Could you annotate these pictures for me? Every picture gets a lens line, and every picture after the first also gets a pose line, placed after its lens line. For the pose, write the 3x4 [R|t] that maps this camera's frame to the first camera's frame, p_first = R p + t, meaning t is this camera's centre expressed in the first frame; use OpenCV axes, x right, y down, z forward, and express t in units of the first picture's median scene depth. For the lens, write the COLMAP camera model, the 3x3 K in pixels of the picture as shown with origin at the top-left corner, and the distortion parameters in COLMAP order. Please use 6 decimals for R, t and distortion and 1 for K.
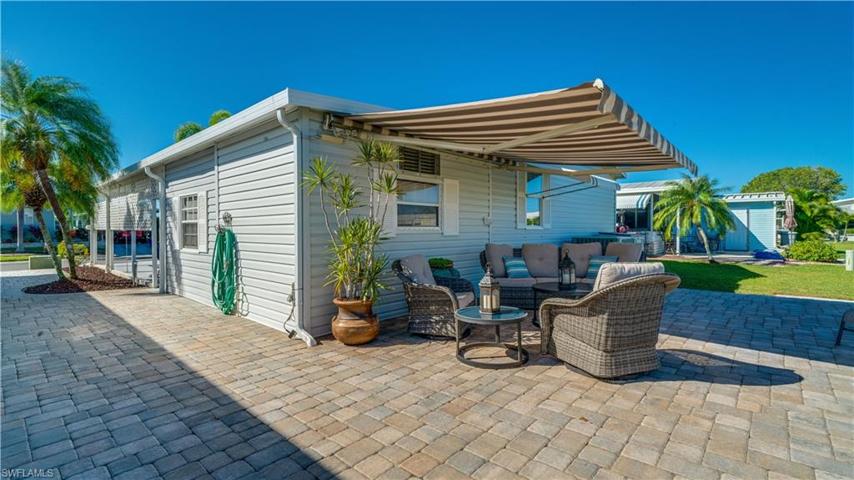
lens RADIAL K [[296.3, 0, 423.9], [0, 296.3, 234.9], [0, 0, 1]] dist [0.000681, 0.000149]
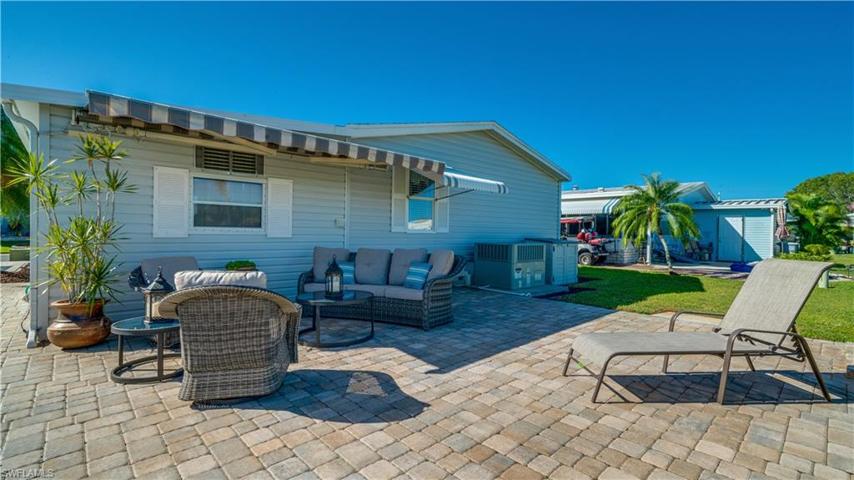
lens RADIAL K [[296.3, 0, 423.9], [0, 296.3, 234.9], [0, 0, 1]] dist [0.000681, 0.000149]
pose [[0.997533, 0.020862, -0.067023, 0.541942], [-0.021435, 0.999739, -0.007842, -0.007582], [0.066841, 0.009259, 0.997721, 0.067032]]
